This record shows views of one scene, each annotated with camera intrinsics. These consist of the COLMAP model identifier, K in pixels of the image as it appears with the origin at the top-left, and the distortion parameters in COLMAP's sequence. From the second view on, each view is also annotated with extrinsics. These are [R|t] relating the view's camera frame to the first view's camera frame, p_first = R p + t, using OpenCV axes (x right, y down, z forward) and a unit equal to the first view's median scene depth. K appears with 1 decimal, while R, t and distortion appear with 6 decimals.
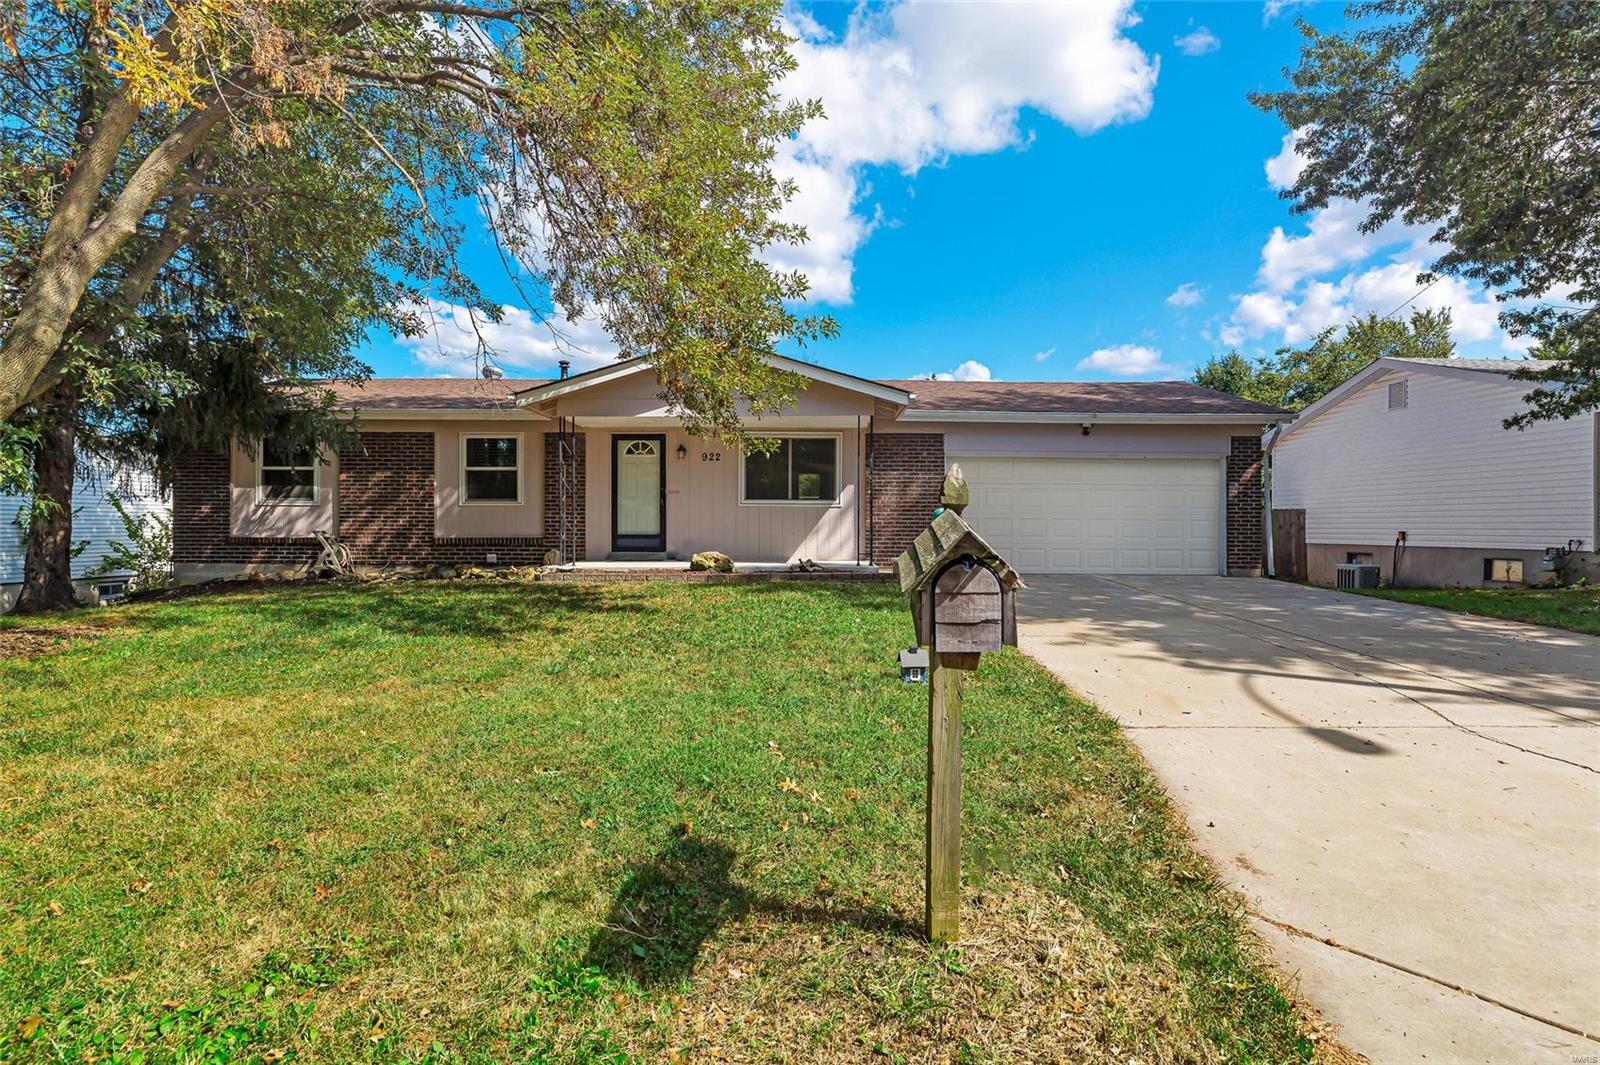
lens RADIAL K [[765.0, 0, 792.4], [0, 765.0, 534.7], [0, 0, 1]] dist [0.012309, -0.000046]
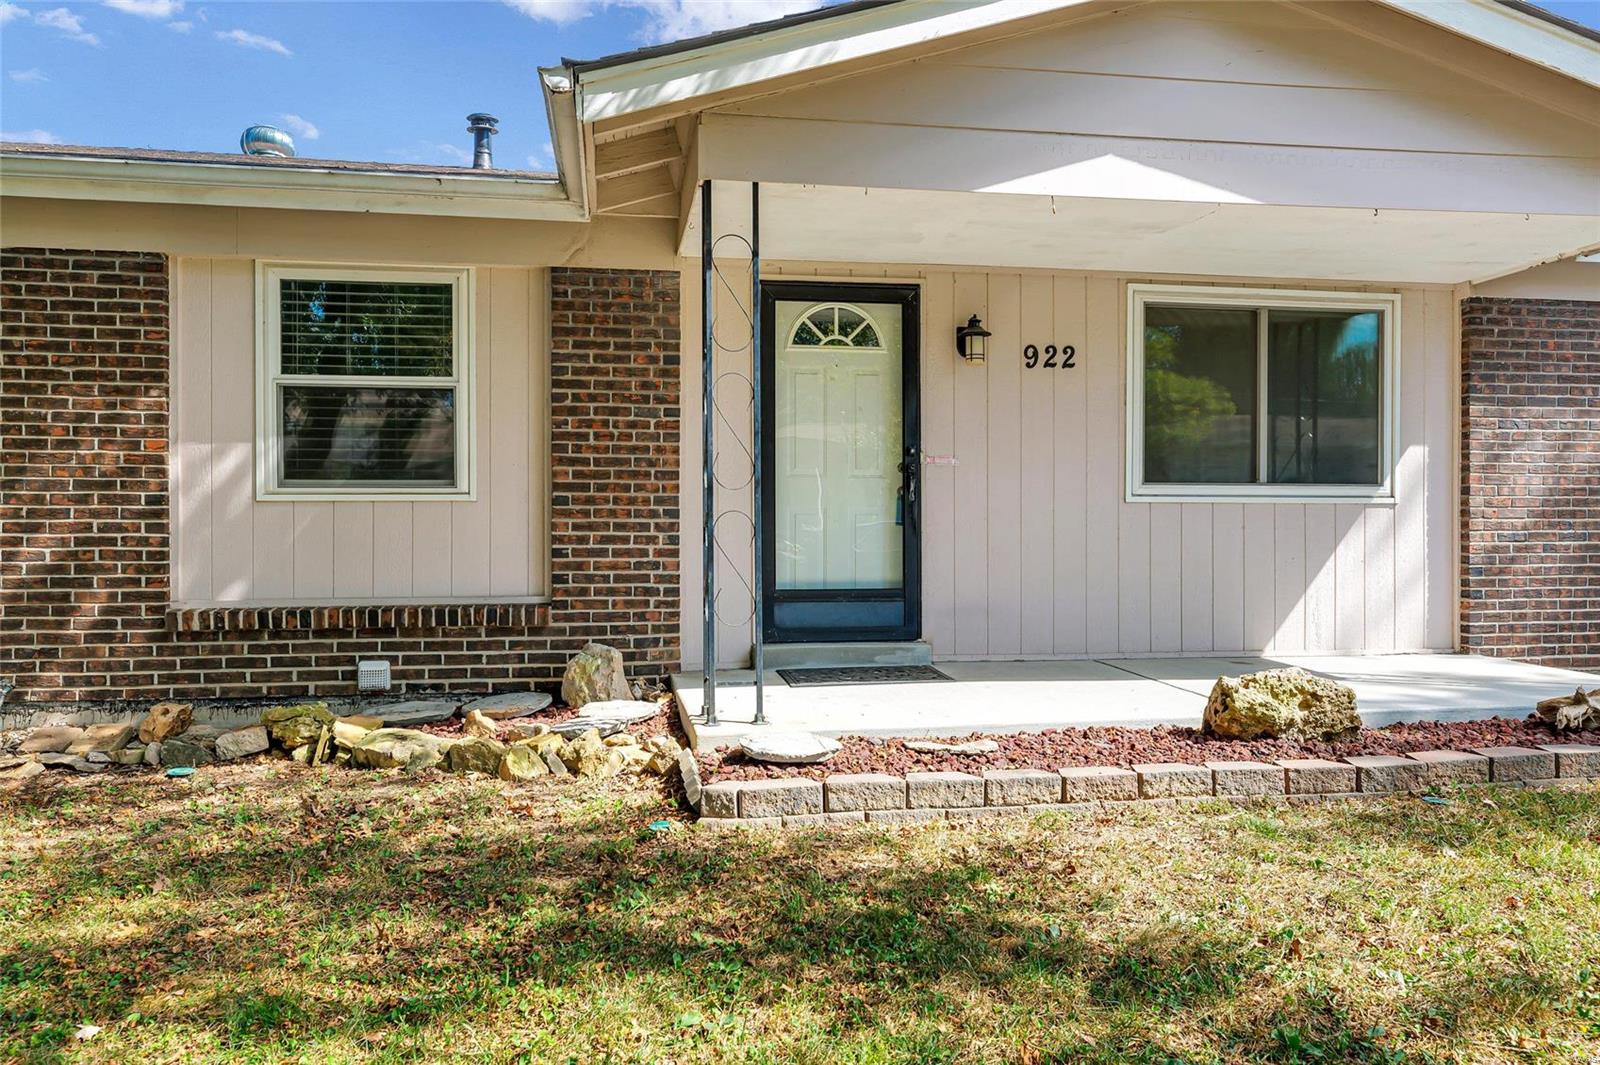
lens RADIAL K [[1165.6, 0, 804.2], [0, 1165.6, 528.3], [0, 0, 1]] dist [-0.000921, -0.000556]
pose [[0.983584, -0.004303, 0.180402, -0.310852], [0.003582, 0.999984, 0.004322, -0.028799], [-0.180418, -0.003605, 0.983583, 0.519218]]
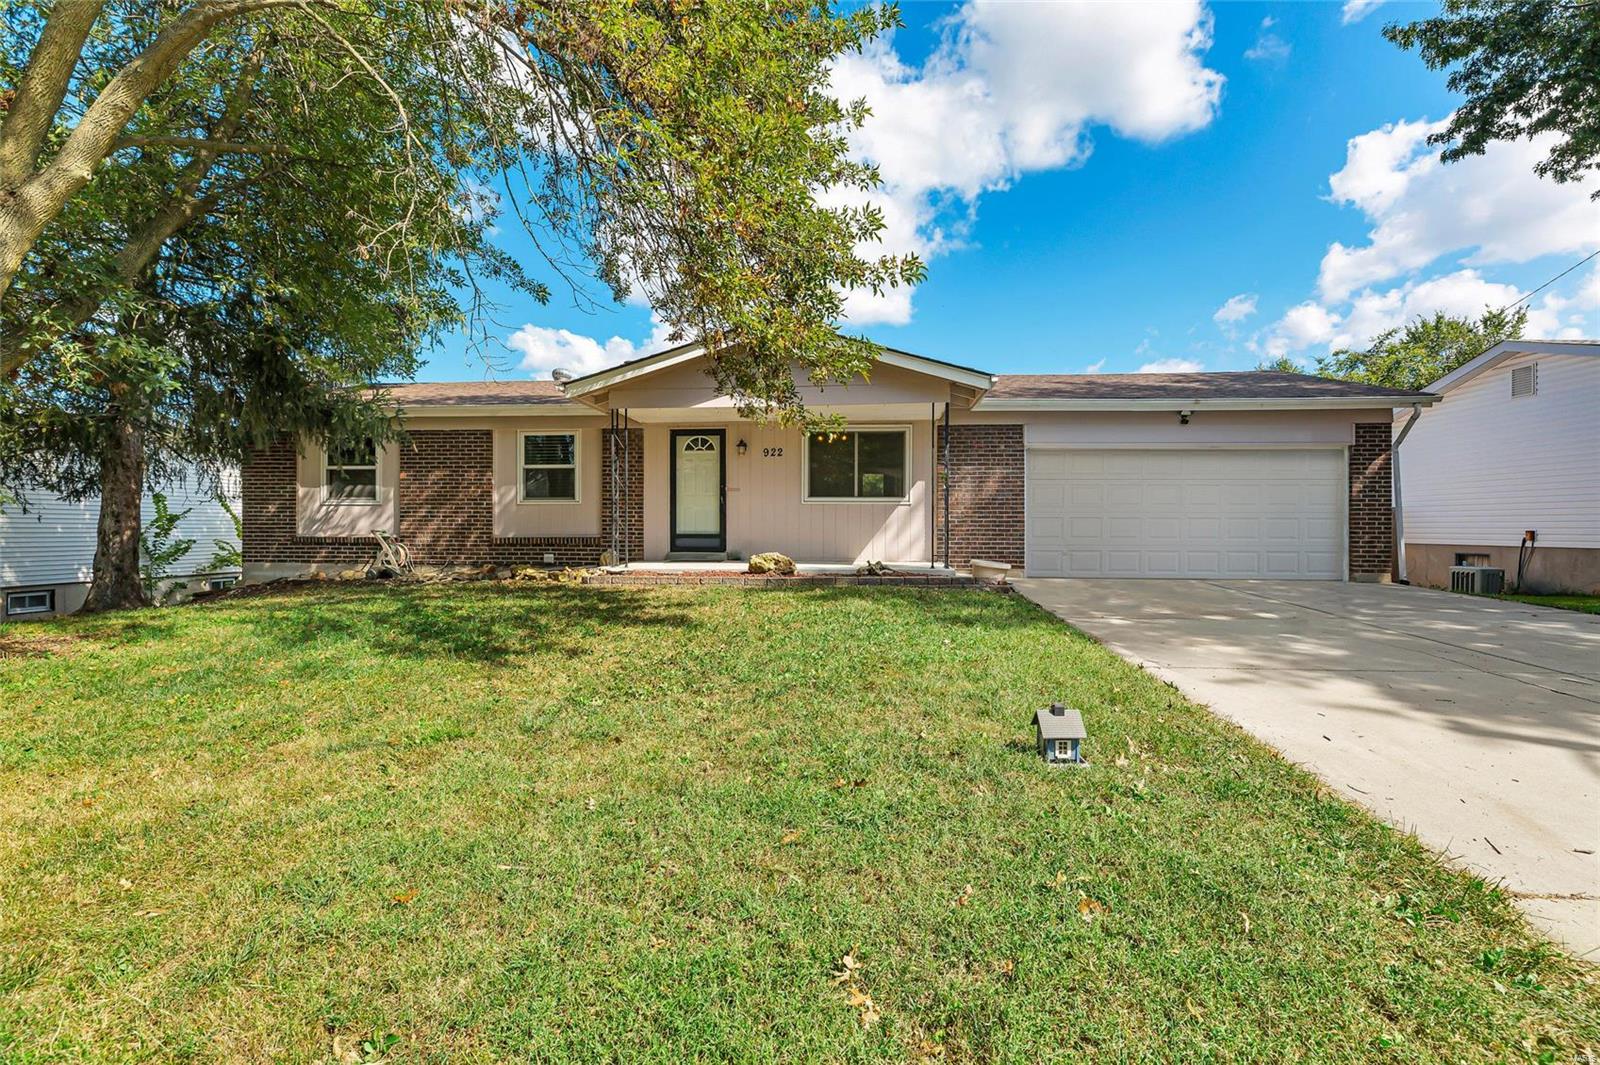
lens RADIAL K [[714.5, 0, 804.6], [0, 714.5, 528.3], [0, 0, 1]] dist [0.003308, -0.001653]
pose [[0.997503, -0.000330, -0.070620, -0.004613], [-0.000273, 0.999964, -0.008526, 0.000241], [0.070621, 0.008524, 0.997467, 0.119604]]
